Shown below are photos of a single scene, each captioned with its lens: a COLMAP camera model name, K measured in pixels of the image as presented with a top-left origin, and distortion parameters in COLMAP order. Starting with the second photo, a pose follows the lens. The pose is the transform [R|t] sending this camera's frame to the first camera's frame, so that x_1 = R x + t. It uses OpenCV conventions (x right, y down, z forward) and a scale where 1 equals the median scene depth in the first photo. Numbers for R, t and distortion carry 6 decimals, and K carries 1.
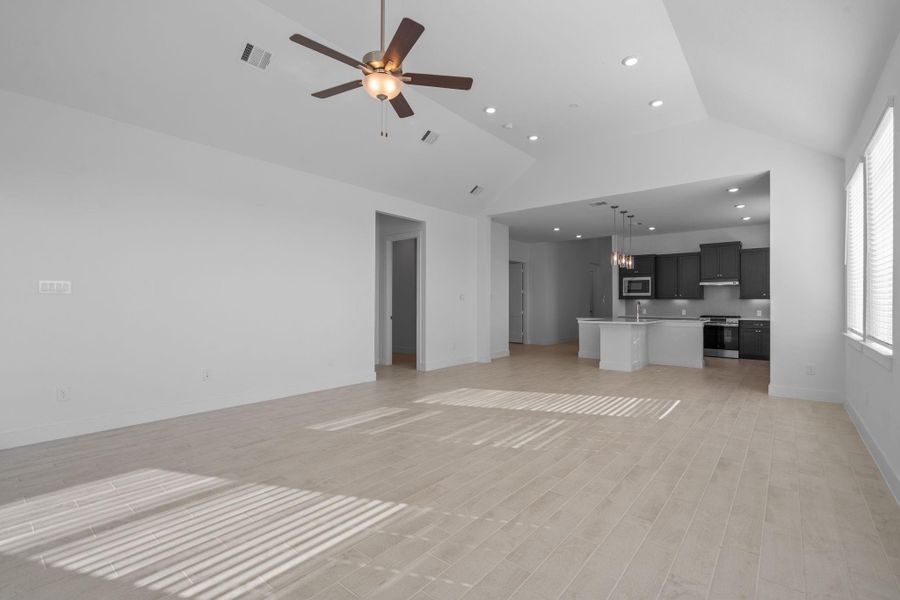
lens RADIAL K [[409.2, 0, 456.0], [0, 409.2, 302.1], [0, 0, 1]] dist [-0.002657, 0.000513]
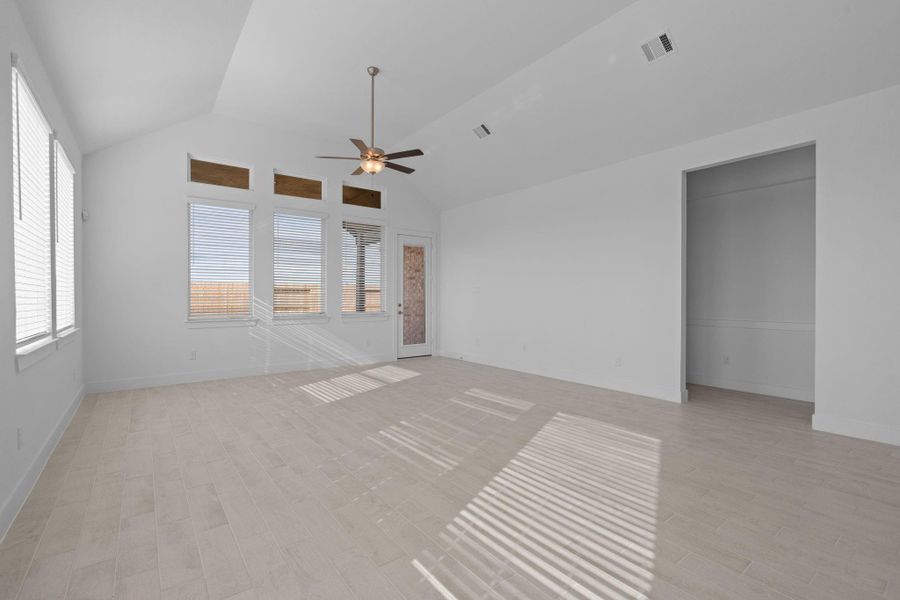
lens RADIAL K [[409.2, 0, 443.7], [0, 409.2, 300.7], [0, 0, 1]] dist [-0.002657, 0.000513]
pose [[-0.248086, 0.004526, -0.968728, 0.963330], [0.002615, 0.999989, 0.004002, 0.005683], [0.968735, -0.001540, -0.248095, 1.202371]]
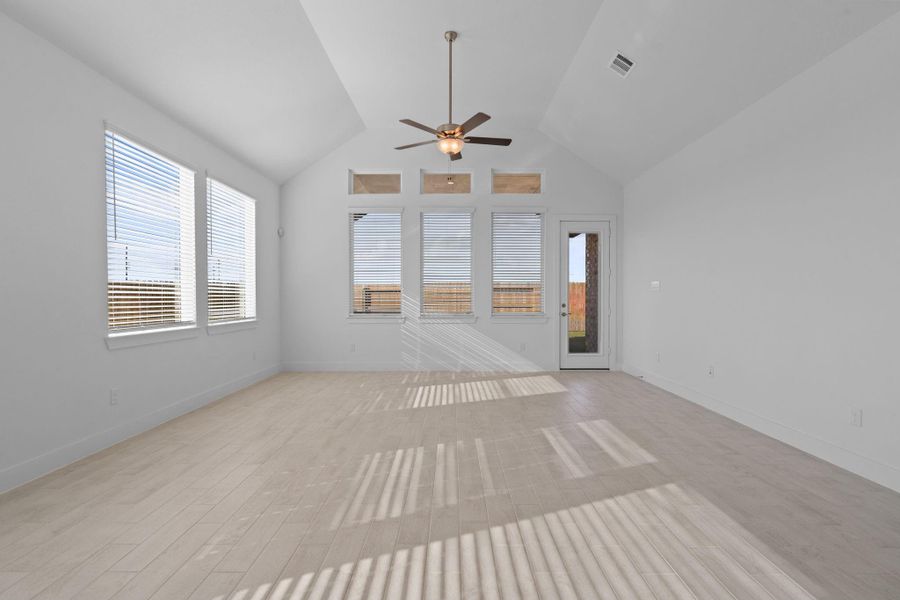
lens RADIAL K [[423.0, 0, 448.5], [0, 423.0, 299.5], [0, 0, 1]] dist [0.009030, 0.001056]
pose [[-0.782276, 0.000706, -0.622932, 0.556146], [-0.000606, 0.999998, 0.001895, 0.007911], [0.622932, 0.001860, -0.782274, 1.533425]]
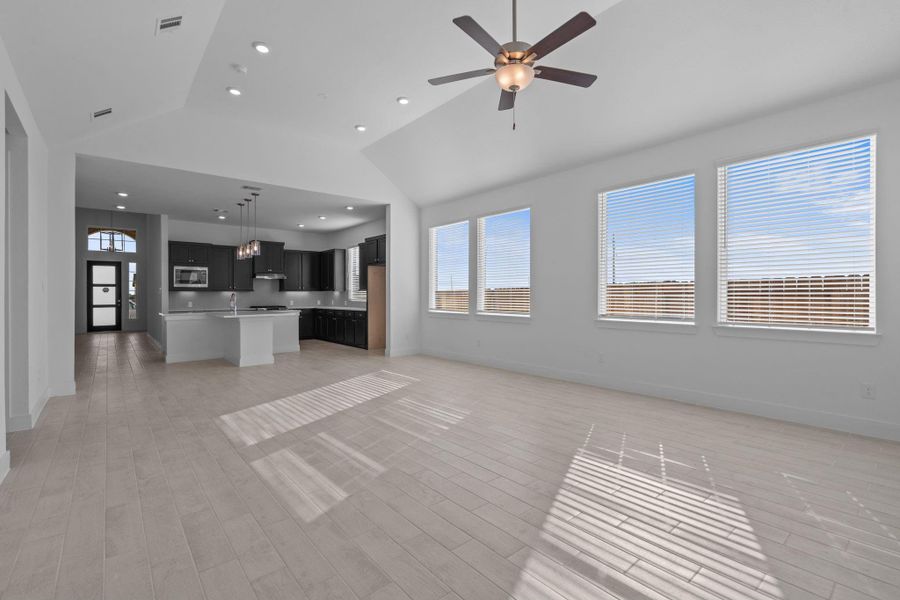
lens RADIAL K [[409.2, 0, 446.8], [0, 409.2, 296.6], [0, 0, 1]] dist [-0.002657, 0.000513]
pose [[0.192436, -0.009364, 0.981265, -0.851108], [0.002929, 0.999955, 0.008968, -0.002447], [-0.981305, 0.001149, 0.192455, 0.687173]]
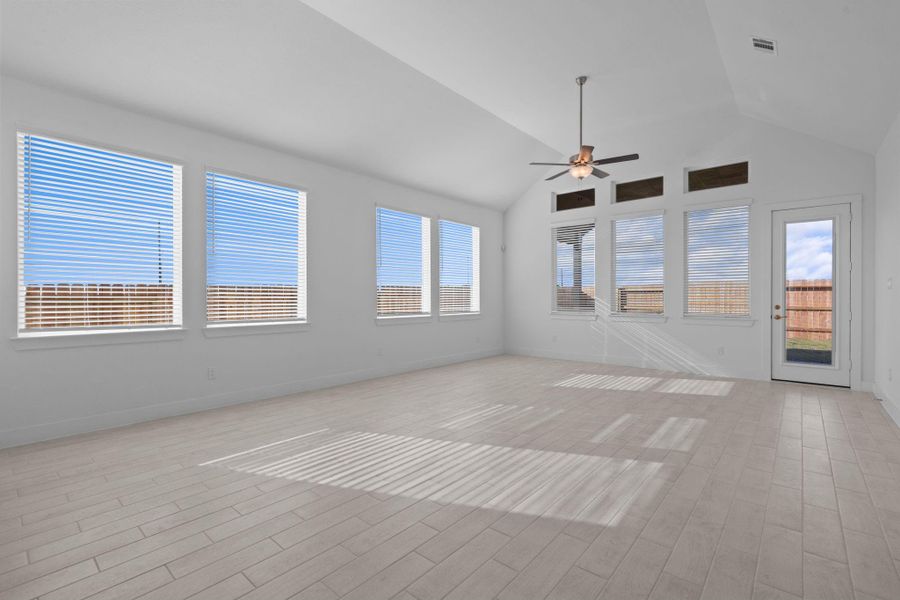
lens RADIAL K [[409.2, 0, 455.7], [0, 409.2, 296.1], [0, 0, 1]] dist [-0.002657, 0.000513]
pose [[-0.999731, -0.003978, 0.022868, 0.220740], [-0.004073, 0.999983, -0.004077, 0.006574], [-0.022852, -0.004169, -0.999730, 1.964478]]
